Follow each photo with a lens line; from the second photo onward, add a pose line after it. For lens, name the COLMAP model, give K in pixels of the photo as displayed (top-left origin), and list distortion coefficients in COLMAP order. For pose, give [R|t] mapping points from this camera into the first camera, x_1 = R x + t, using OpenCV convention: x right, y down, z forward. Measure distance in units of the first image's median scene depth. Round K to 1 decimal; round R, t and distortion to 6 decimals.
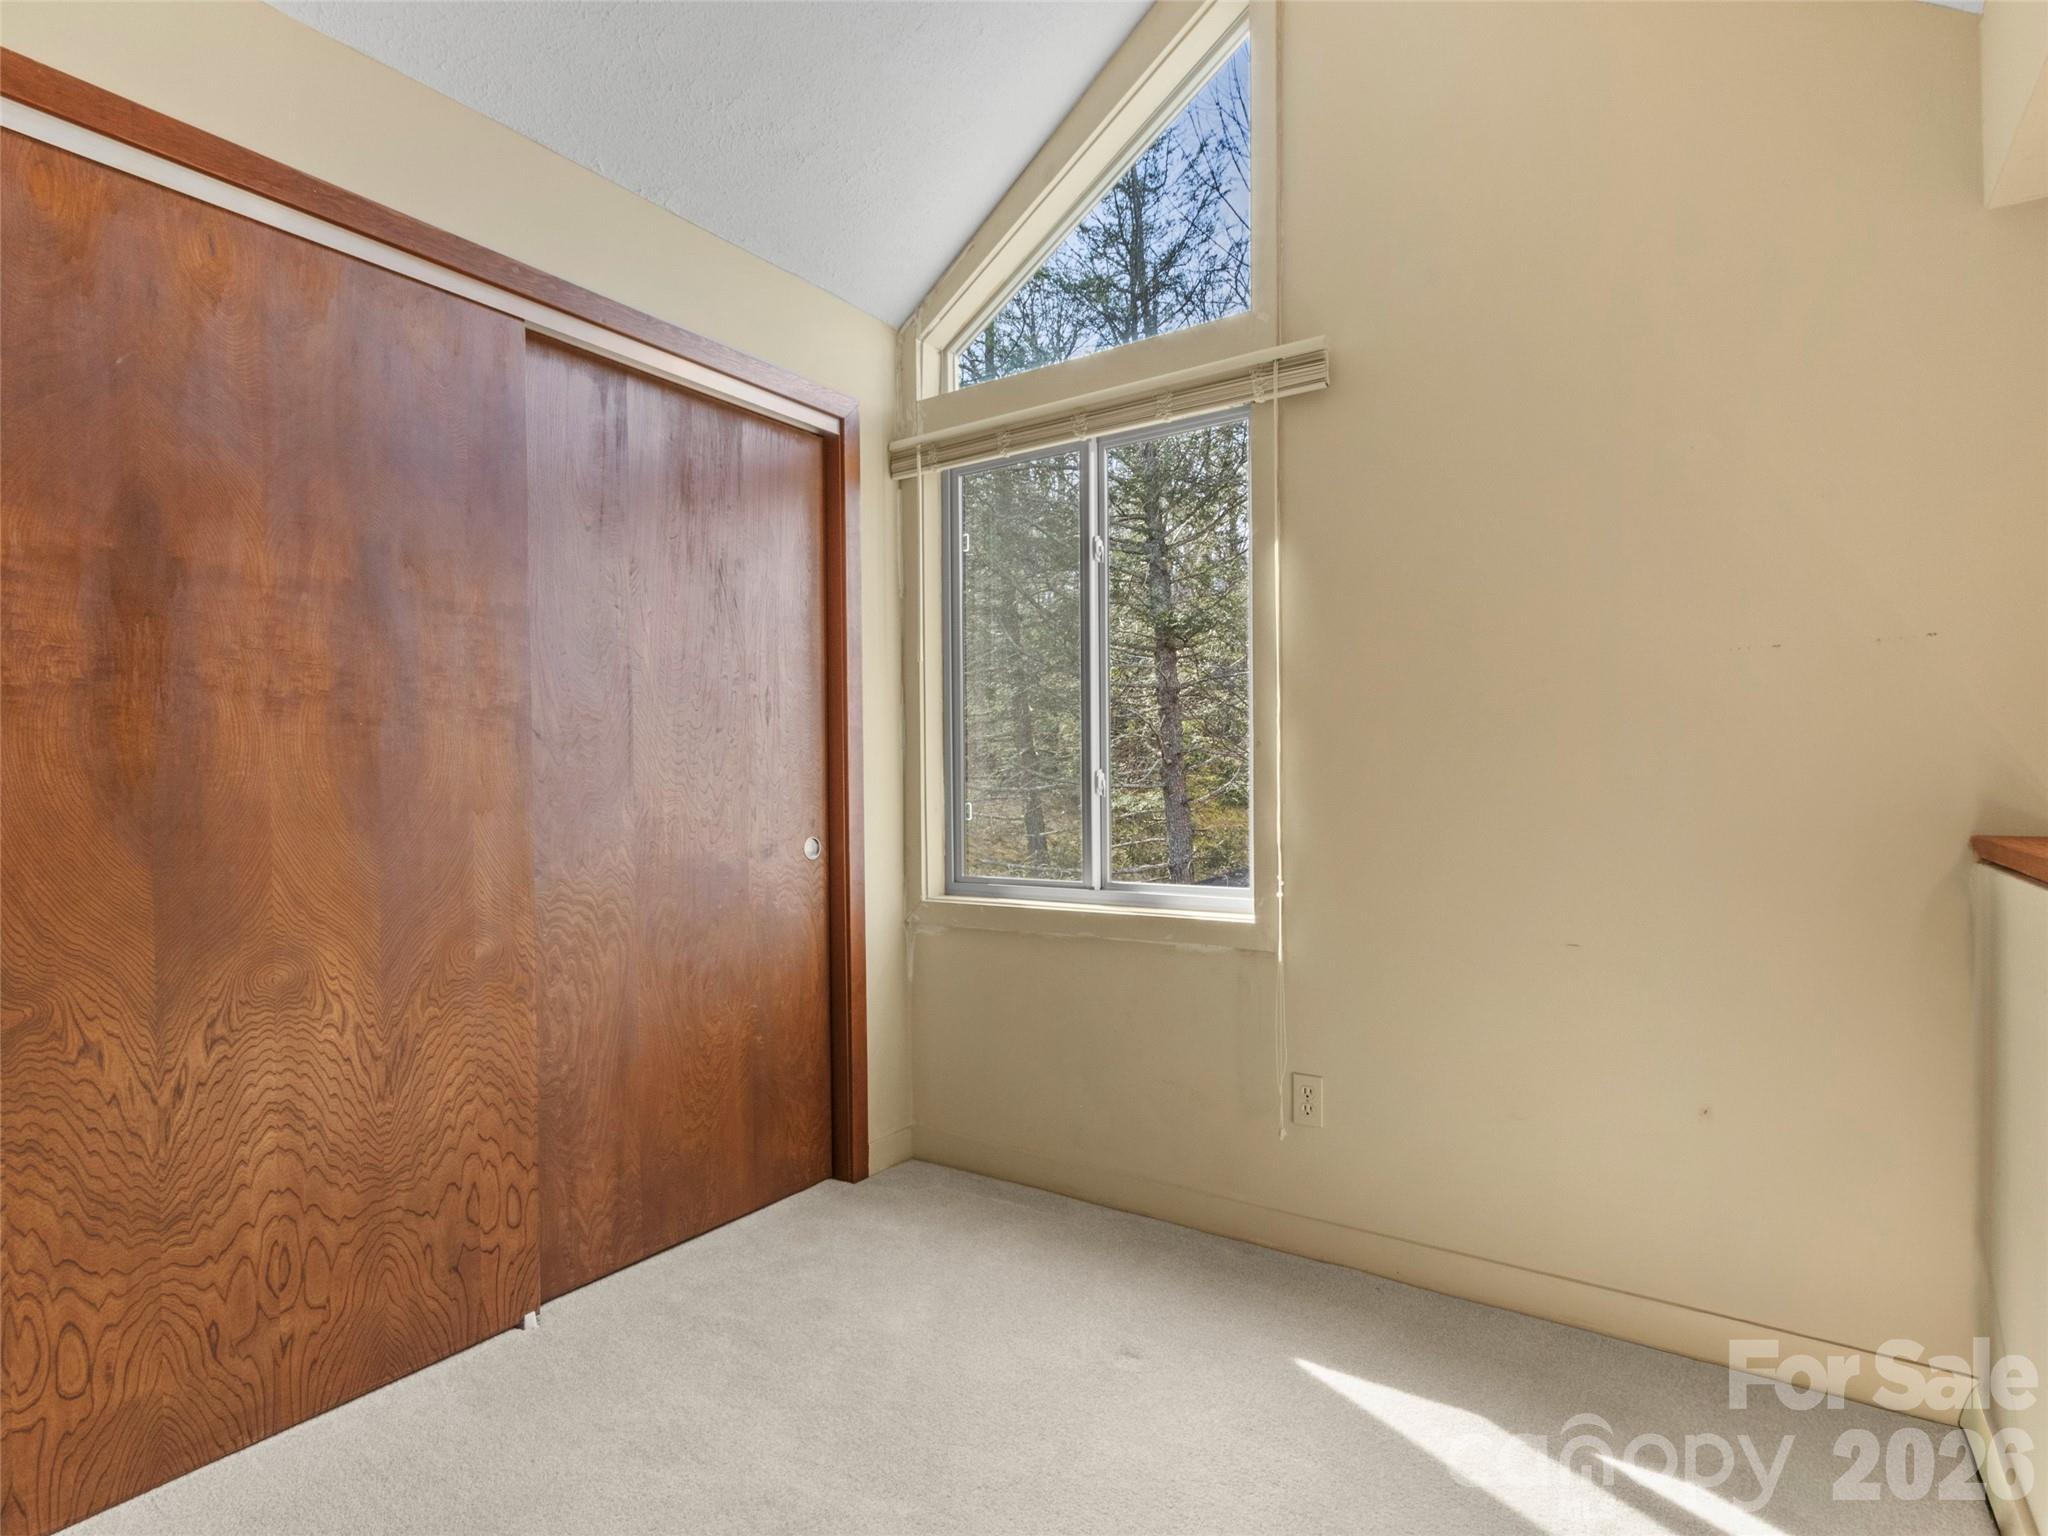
lens RADIAL K [[1074.6, 0, 1014.4], [0, 1074.6, 790.6], [0, 0, 1]] dist [0.000544, 0.000400]
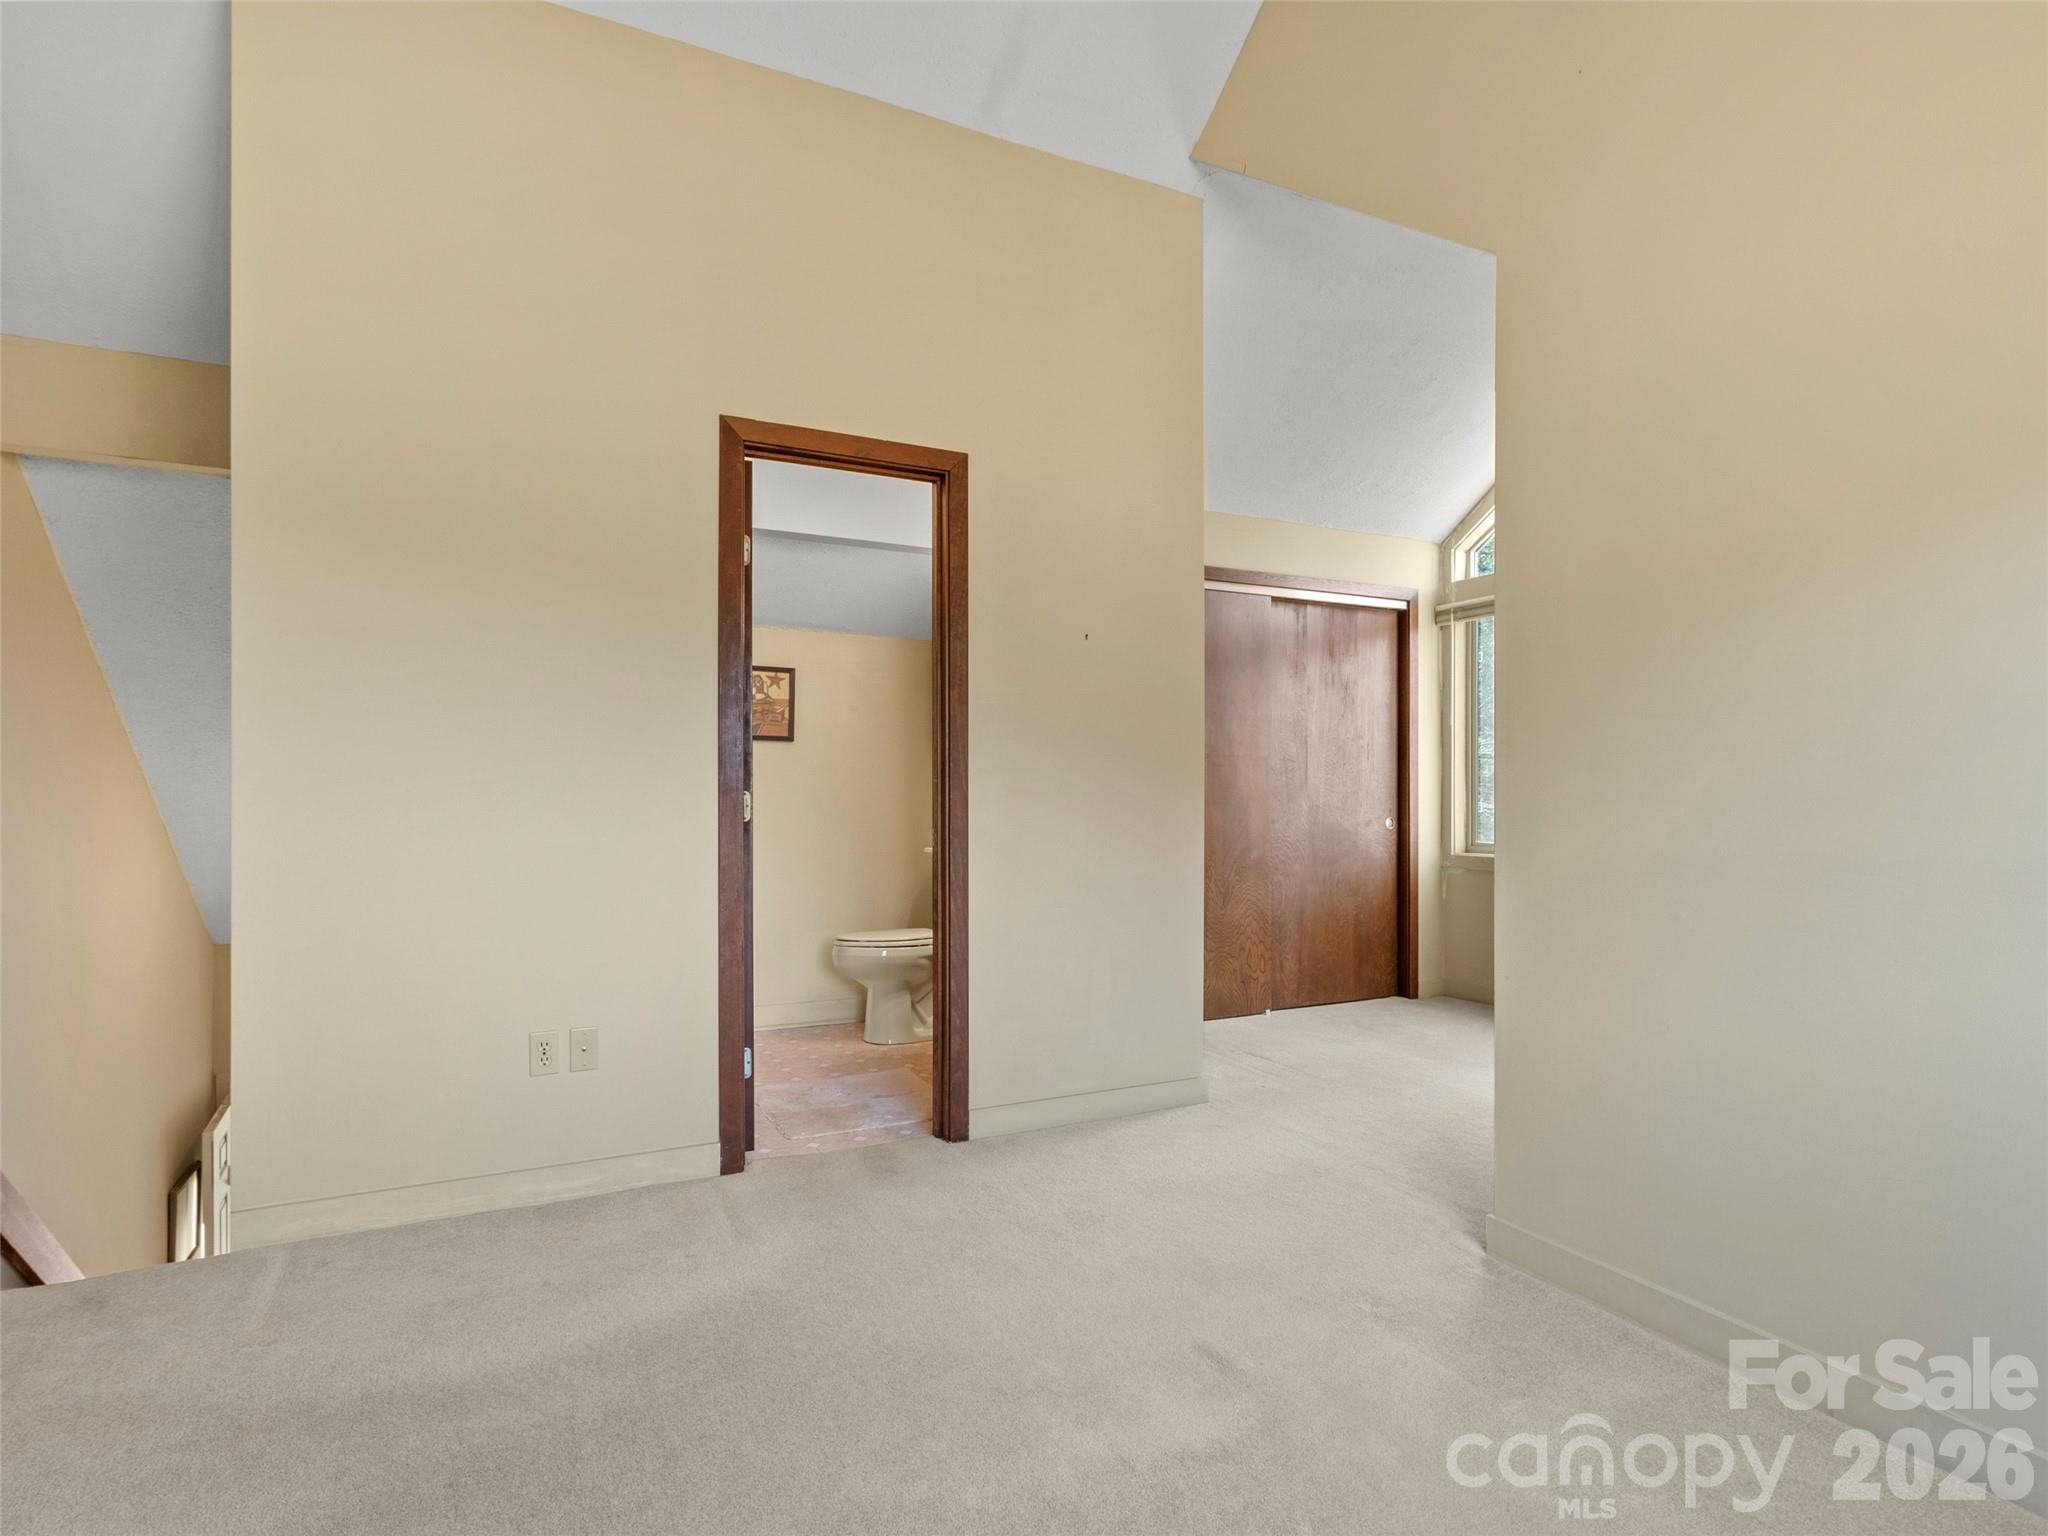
lens RADIAL K [[1074.6, 0, 1014.4], [0, 1074.6, 790.6], [0, 0, 1]] dist [0.000544, 0.000400]
pose [[0.877762, 0.012219, -0.478941, 0.154972], [-0.013775, 0.999905, 0.000264, 0.003289], [0.478898, 0.006366, 0.877847, -1.094034]]
